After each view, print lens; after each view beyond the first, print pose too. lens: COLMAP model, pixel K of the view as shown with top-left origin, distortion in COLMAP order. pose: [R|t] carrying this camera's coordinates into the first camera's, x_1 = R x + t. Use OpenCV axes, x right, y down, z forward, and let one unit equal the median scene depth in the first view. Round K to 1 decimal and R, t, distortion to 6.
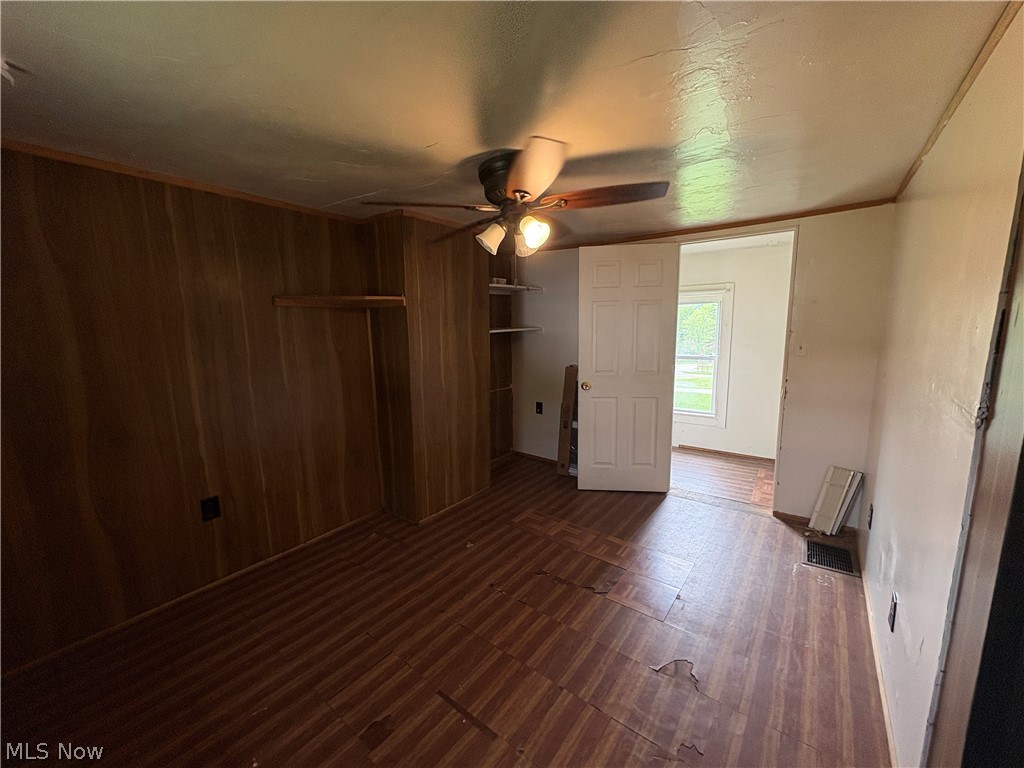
lens RADIAL K [[407.0, 0, 515.3], [0, 407.0, 380.4], [0, 0, 1]] dist [-0.000945, 0.000582]
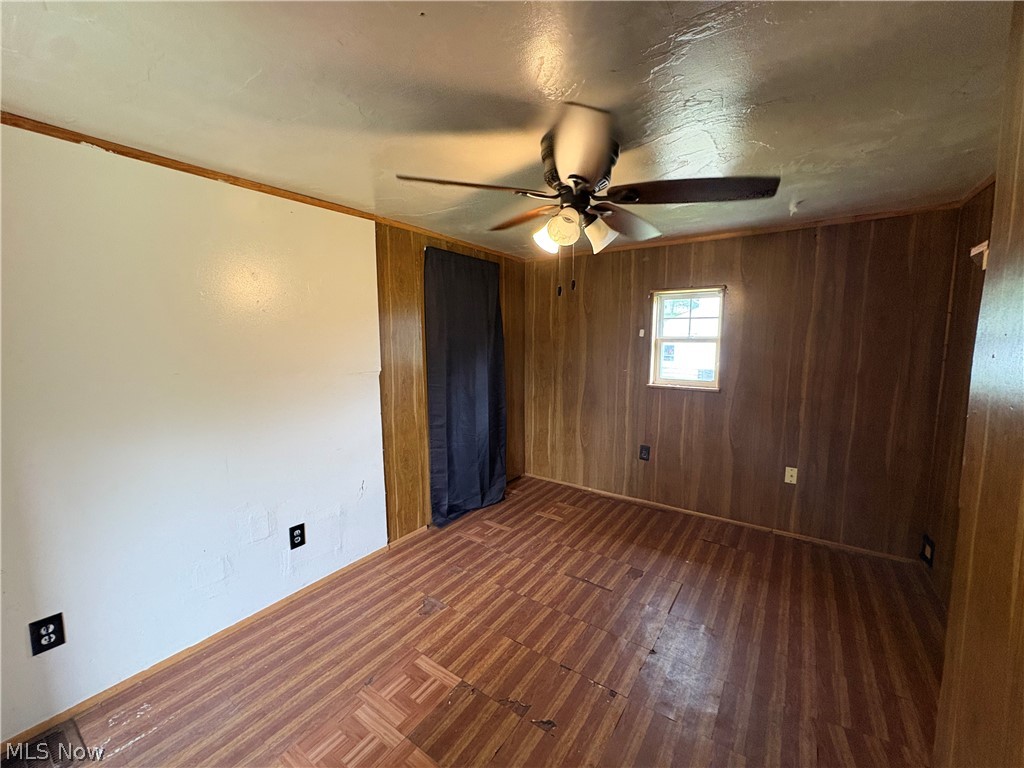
lens RADIAL K [[407.0, 0, 513.0], [0, 407.0, 383.1], [0, 0, 1]] dist [-0.000945, 0.000582]
pose [[-0.999493, 0.019782, -0.024968, 0.124806], [0.012730, 0.966543, 0.256189, -0.214809], [0.029200, 0.255741, -0.966304, 1.537421]]
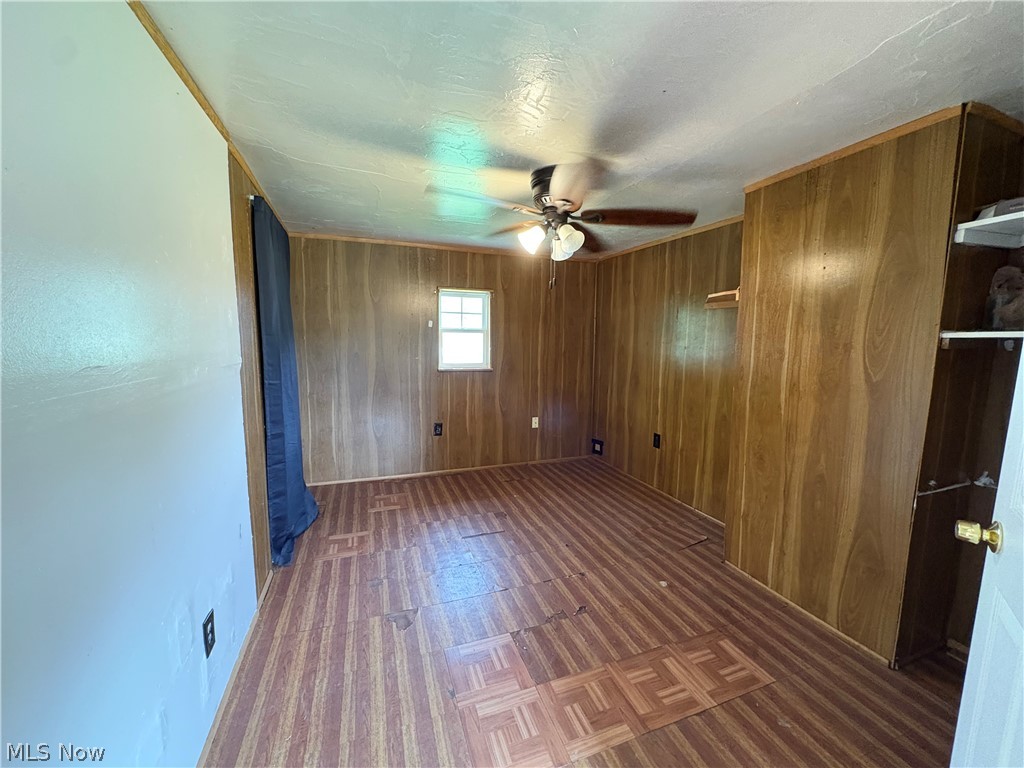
lens RADIAL K [[407.0, 0, 510.4], [0, 407.0, 383.5], [0, 0, 1]] dist [-0.000945, 0.000582]
pose [[-0.550149, 0.100758, -0.828965, 0.837008], [-0.126746, 0.971118, 0.202152, -0.147359], [0.825392, 0.216281, -0.521489, 1.269207]]
